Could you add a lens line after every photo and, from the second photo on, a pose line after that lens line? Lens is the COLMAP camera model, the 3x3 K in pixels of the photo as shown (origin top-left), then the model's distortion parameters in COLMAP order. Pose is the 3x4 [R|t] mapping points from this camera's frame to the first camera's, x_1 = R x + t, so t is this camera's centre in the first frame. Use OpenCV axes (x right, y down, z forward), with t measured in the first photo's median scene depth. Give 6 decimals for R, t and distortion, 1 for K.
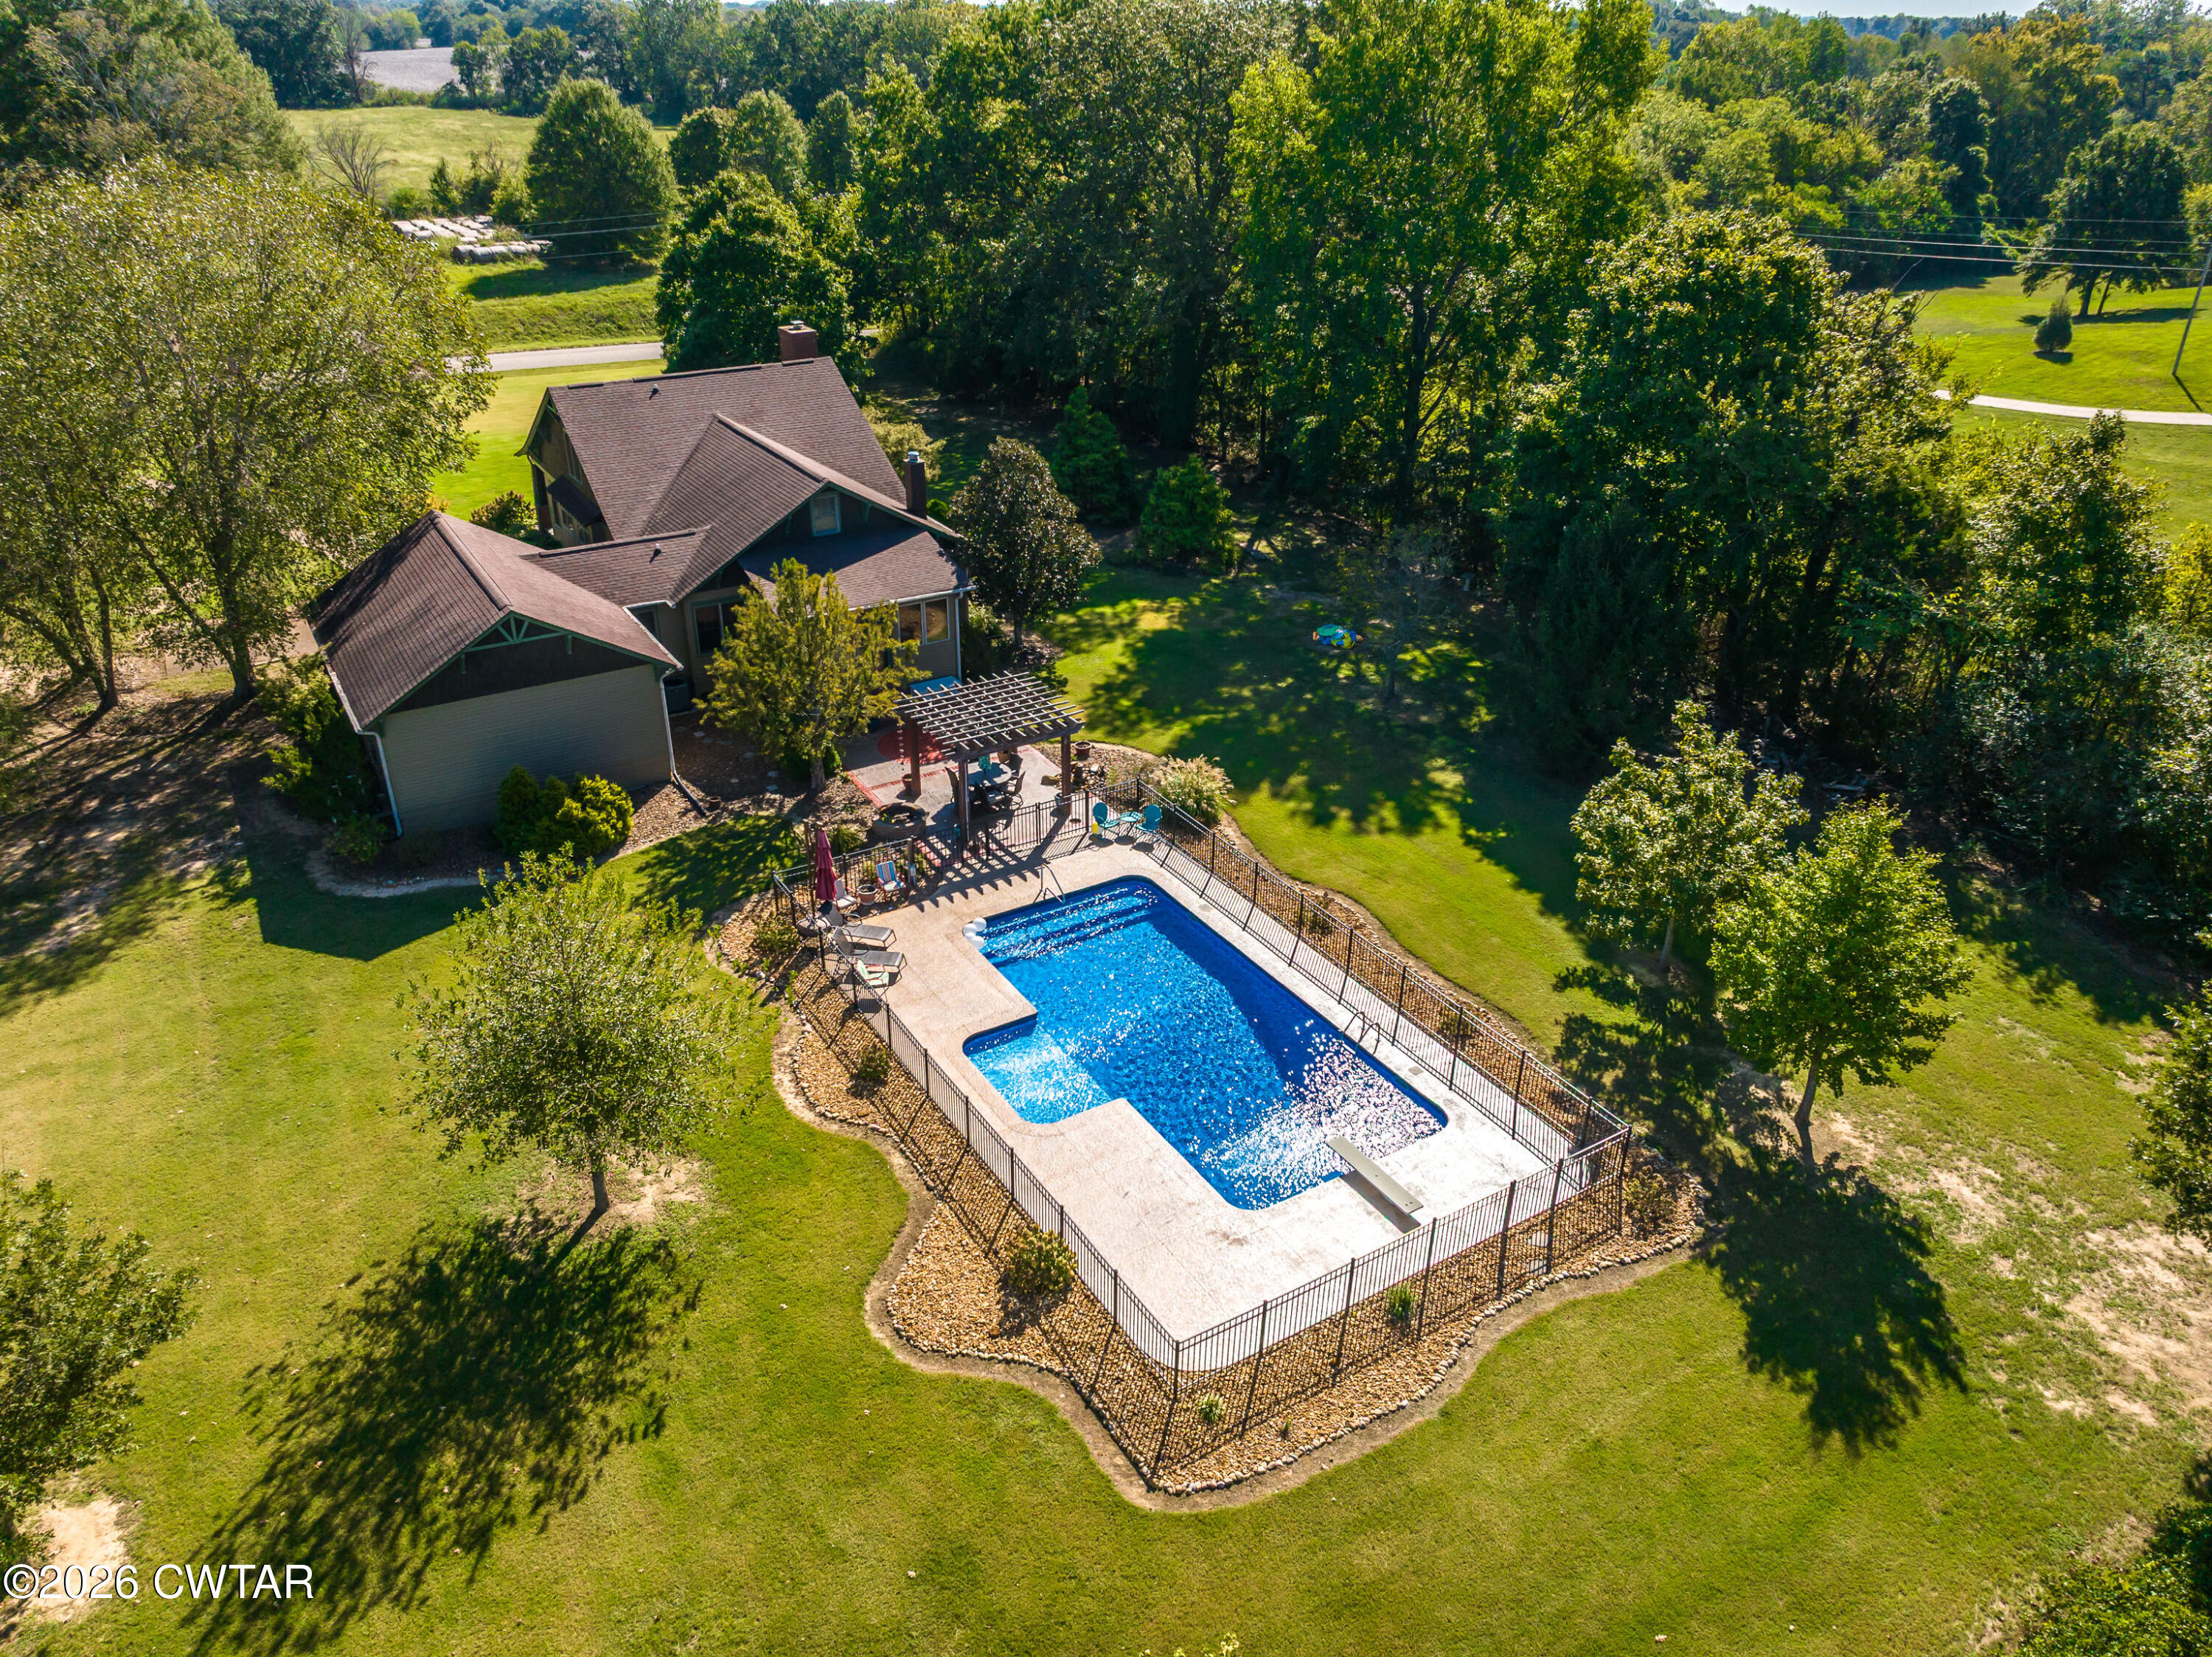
lens RADIAL K [[1557.5, 0, 1106.0], [0, 1557.5, 828.5], [0, 0, 1]] dist [-0.037179, 0.023655]
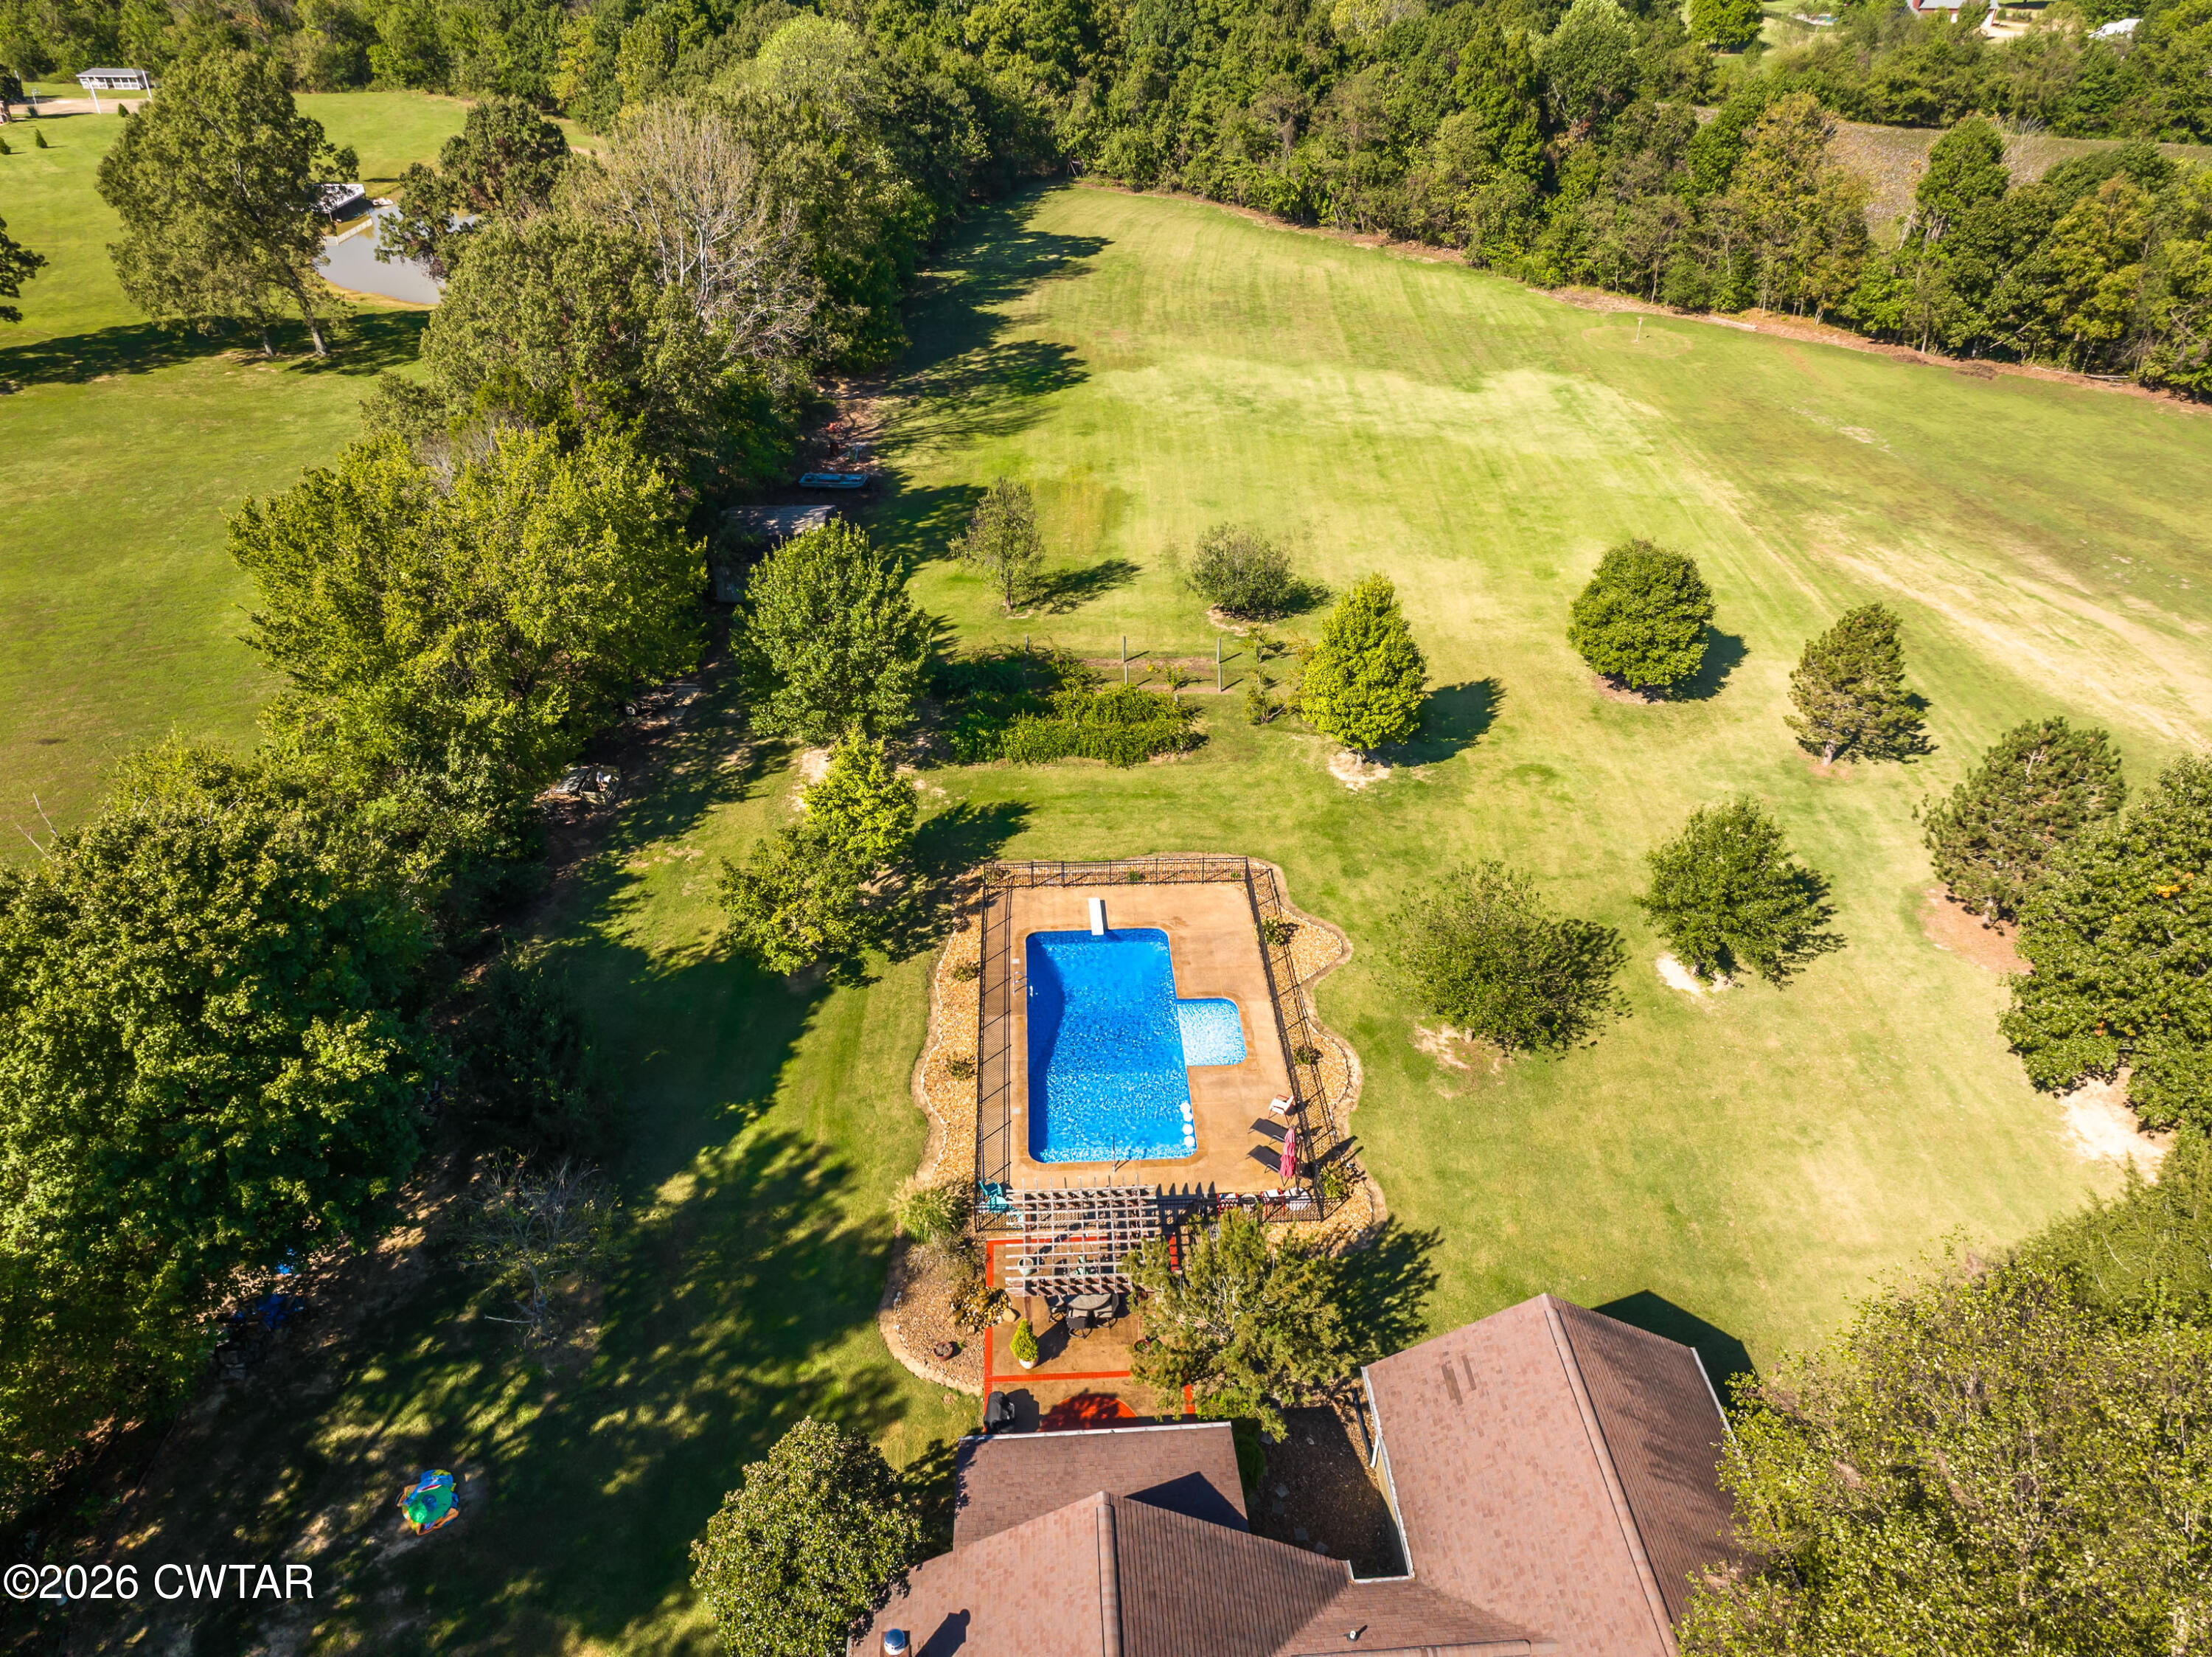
lens RADIAL K [[1550.0, 0, 1106.0], [0, 1550.0, 828.5], [0, 0, 1]] dist [-0.022517, 0.004019]
pose [[-0.880683, -0.270184, 0.389099, -0.364025], [0.212471, 0.508834, 0.834232, -0.930730], [-0.423383, 0.817367, -0.390716, 1.040038]]
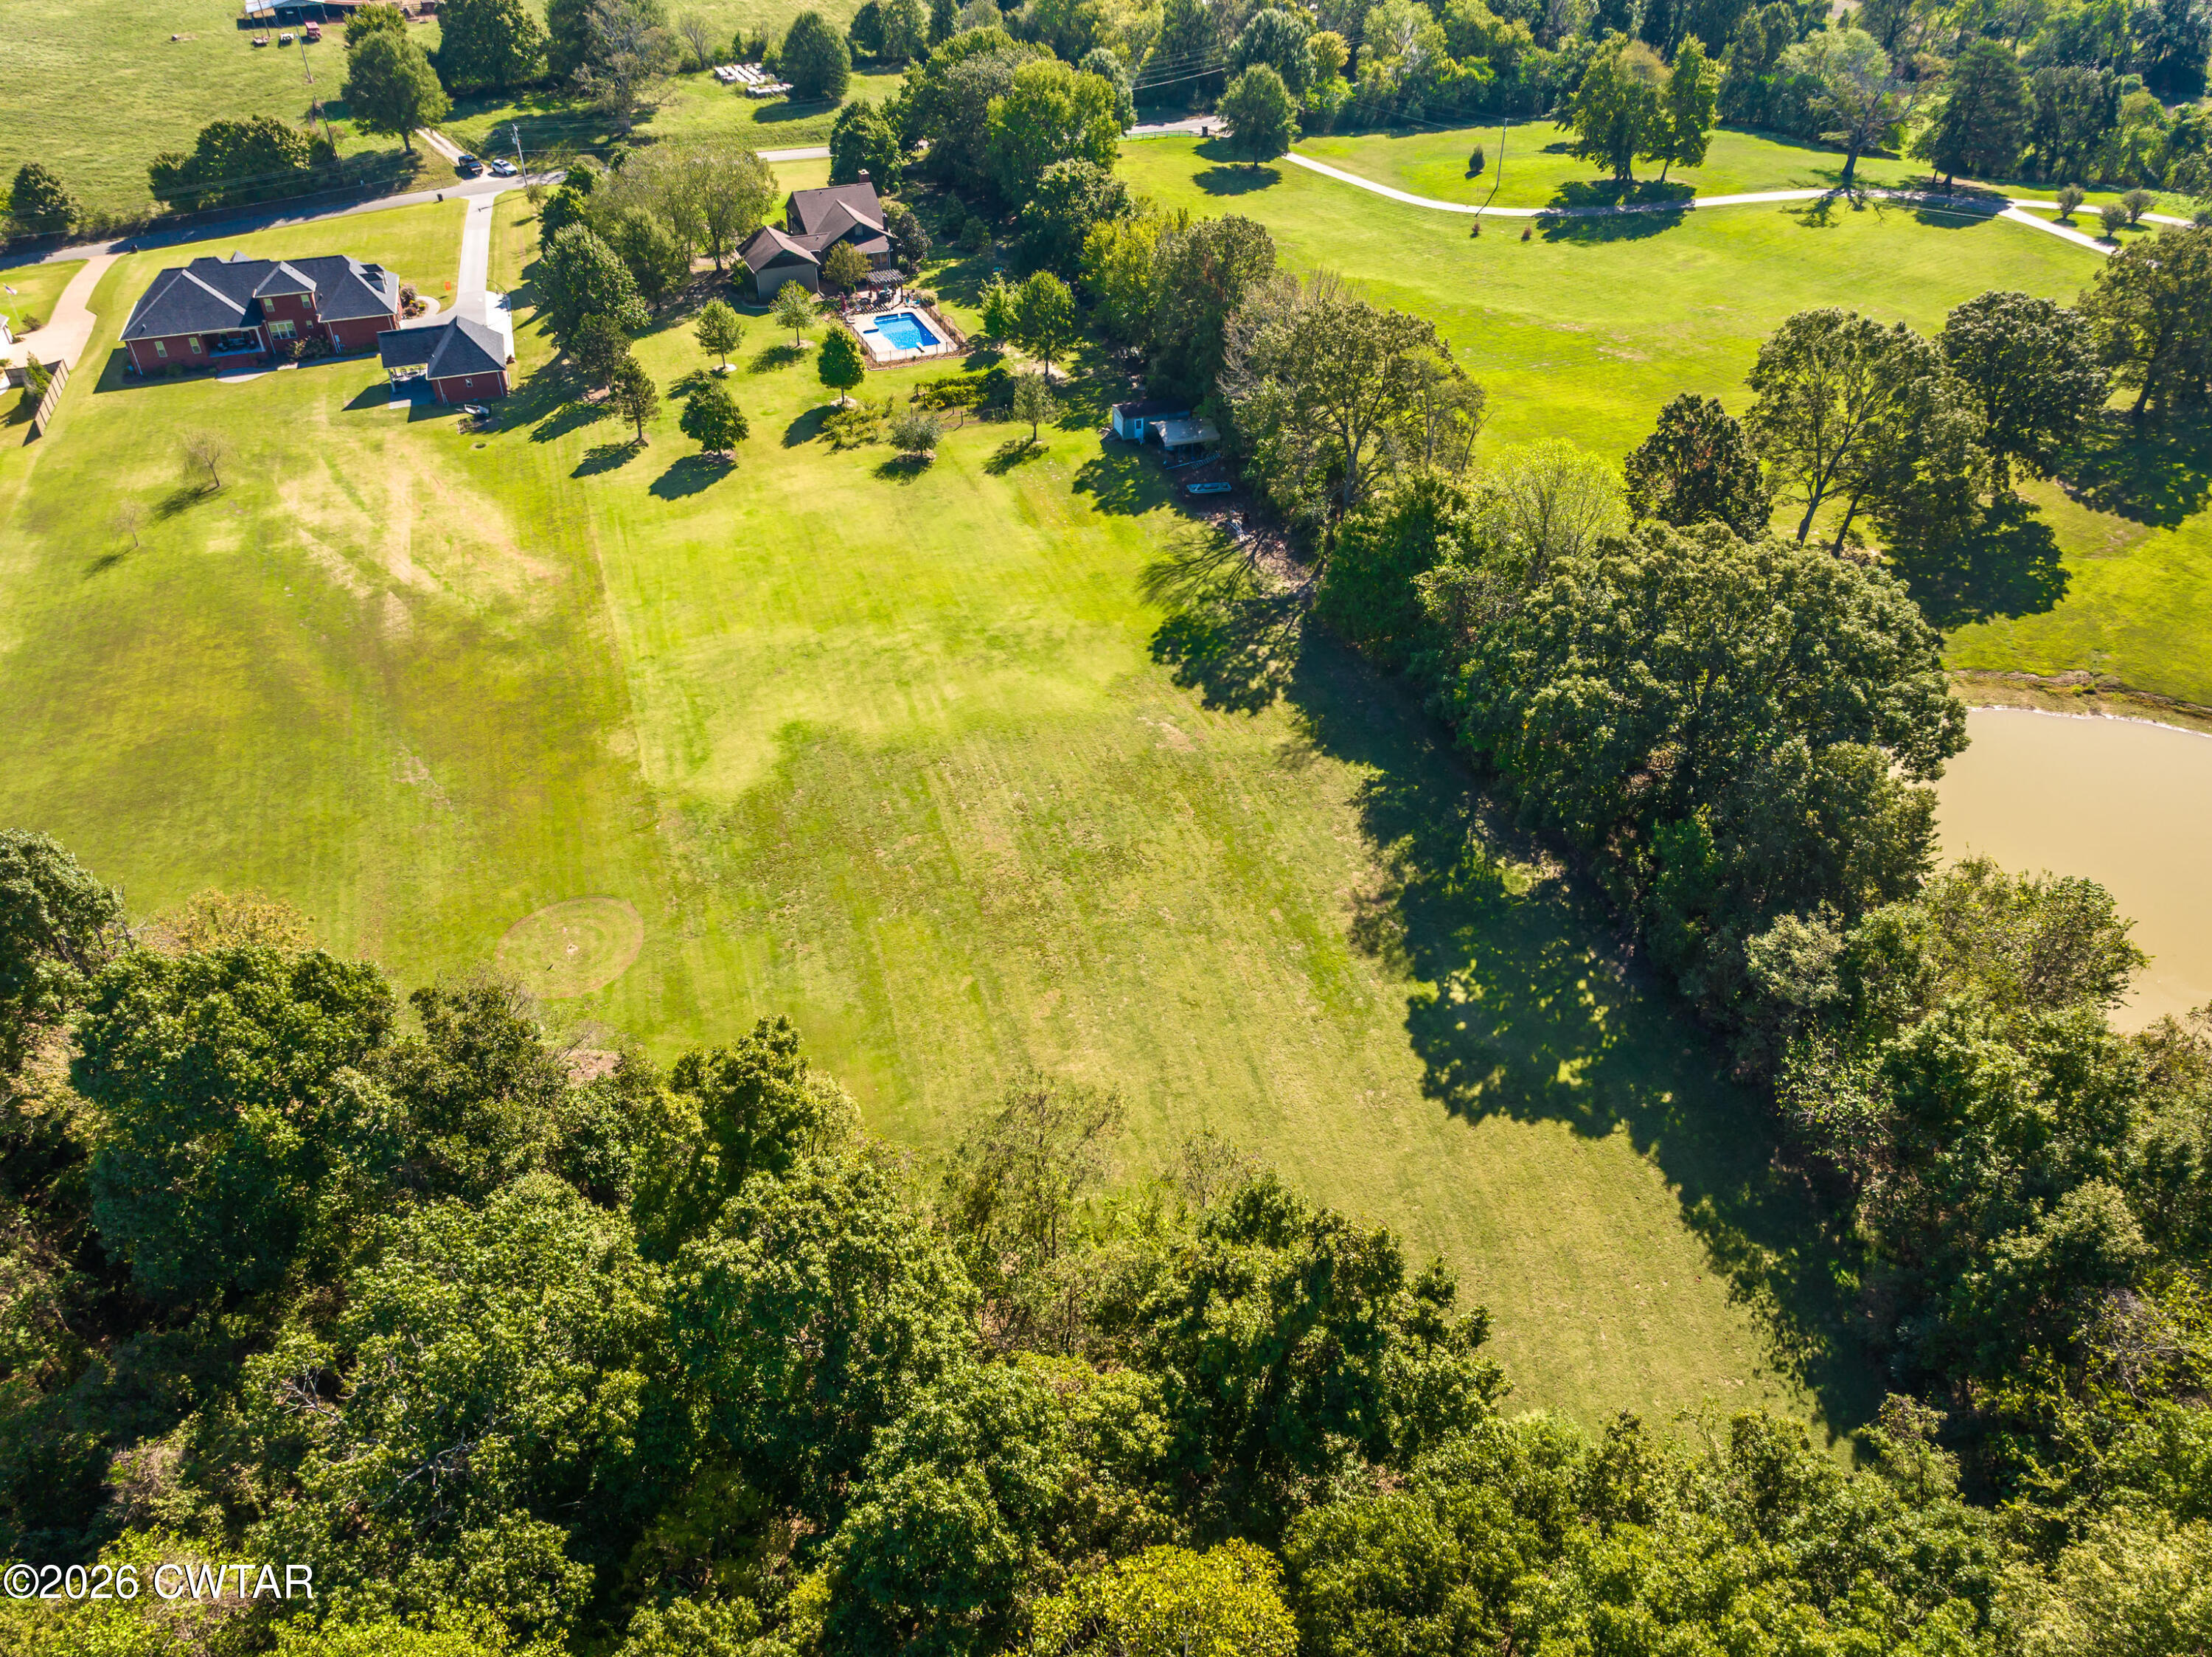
lens RADIAL K [[1556.1, 0, 1106.0], [0, 1556.1, 828.5], [0, 0, 1]] dist [-0.028122, 0.001618]
pose [[0.989306, 0.085610, -0.118086, 1.092840], [-0.064842, 0.983364, 0.169678, 0.618770], [0.130648, -0.160206, 0.978399, -3.187185]]
